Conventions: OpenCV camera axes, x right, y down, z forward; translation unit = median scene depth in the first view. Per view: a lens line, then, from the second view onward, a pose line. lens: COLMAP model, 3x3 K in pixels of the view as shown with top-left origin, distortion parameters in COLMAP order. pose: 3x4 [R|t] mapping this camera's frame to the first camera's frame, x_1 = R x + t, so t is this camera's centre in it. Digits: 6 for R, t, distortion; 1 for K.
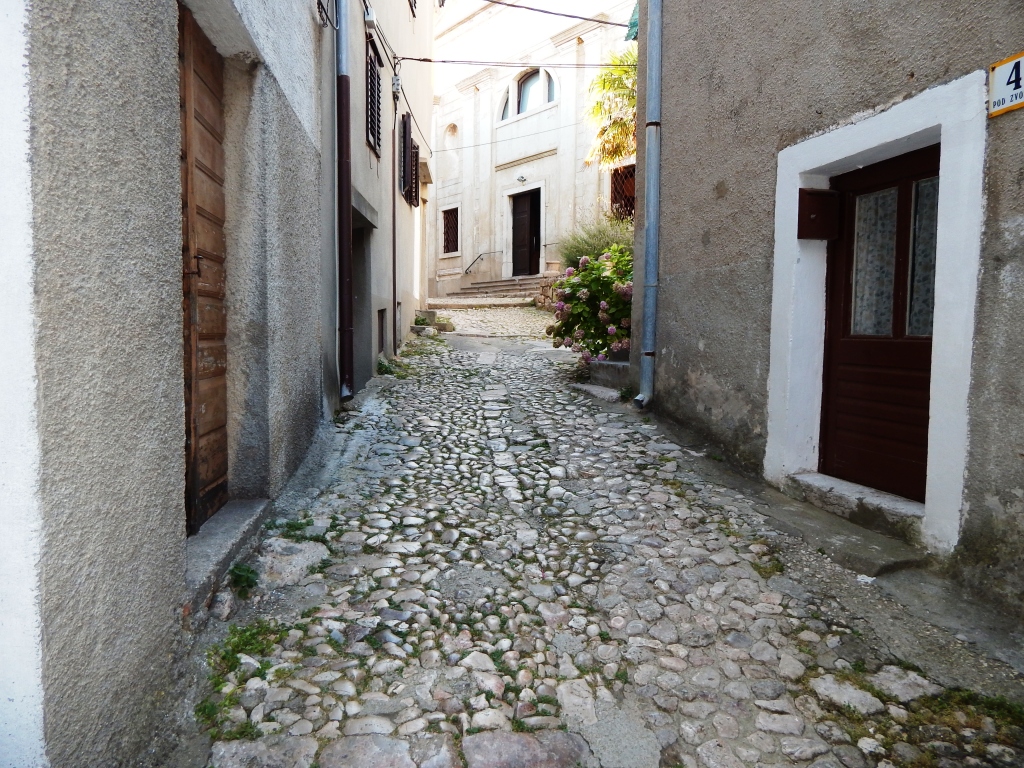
lens RADIAL K [[662.9, 0, 510.1], [0, 662.9, 385.6], [0, 0, 1]] dist [-0.012020, 0.001362]
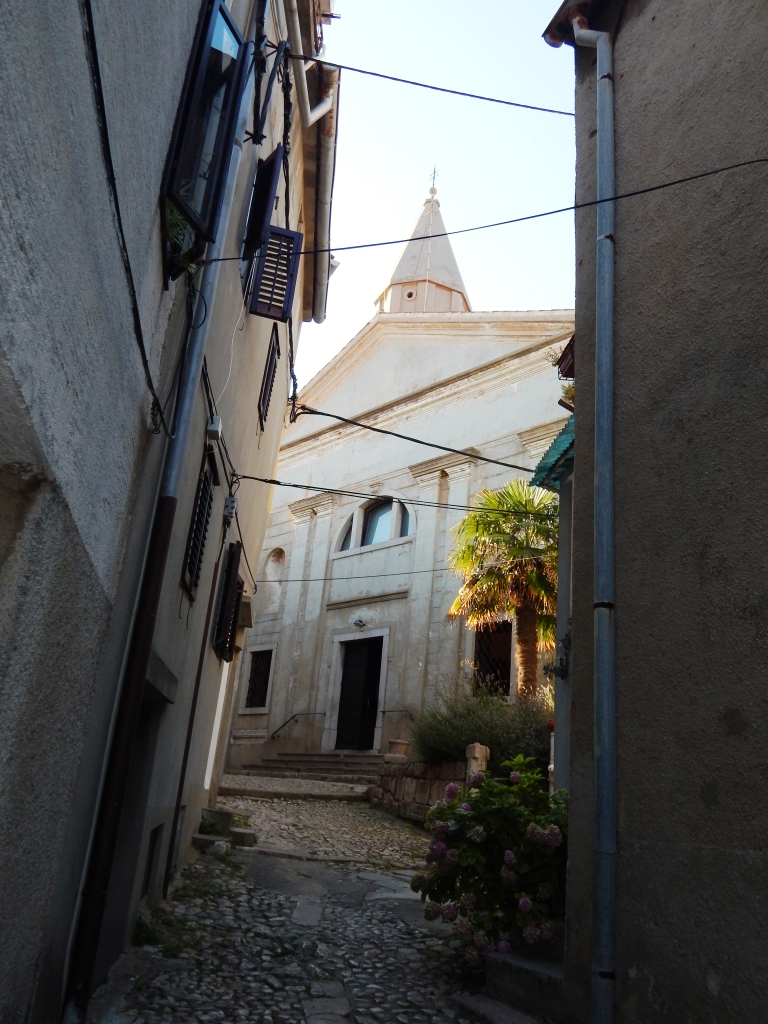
lens RADIAL K [[833.1, 0, 385.9], [0, 833.1, 512.4], [0, 0, 1]] dist [-0.013788, -0.009716]
pose [[0.993352, 0.102009, 0.053352, -0.045548], [-0.071157, 0.908399, -0.412005, -0.071401], [-0.090493, 0.405469, 0.909618, 0.123239]]
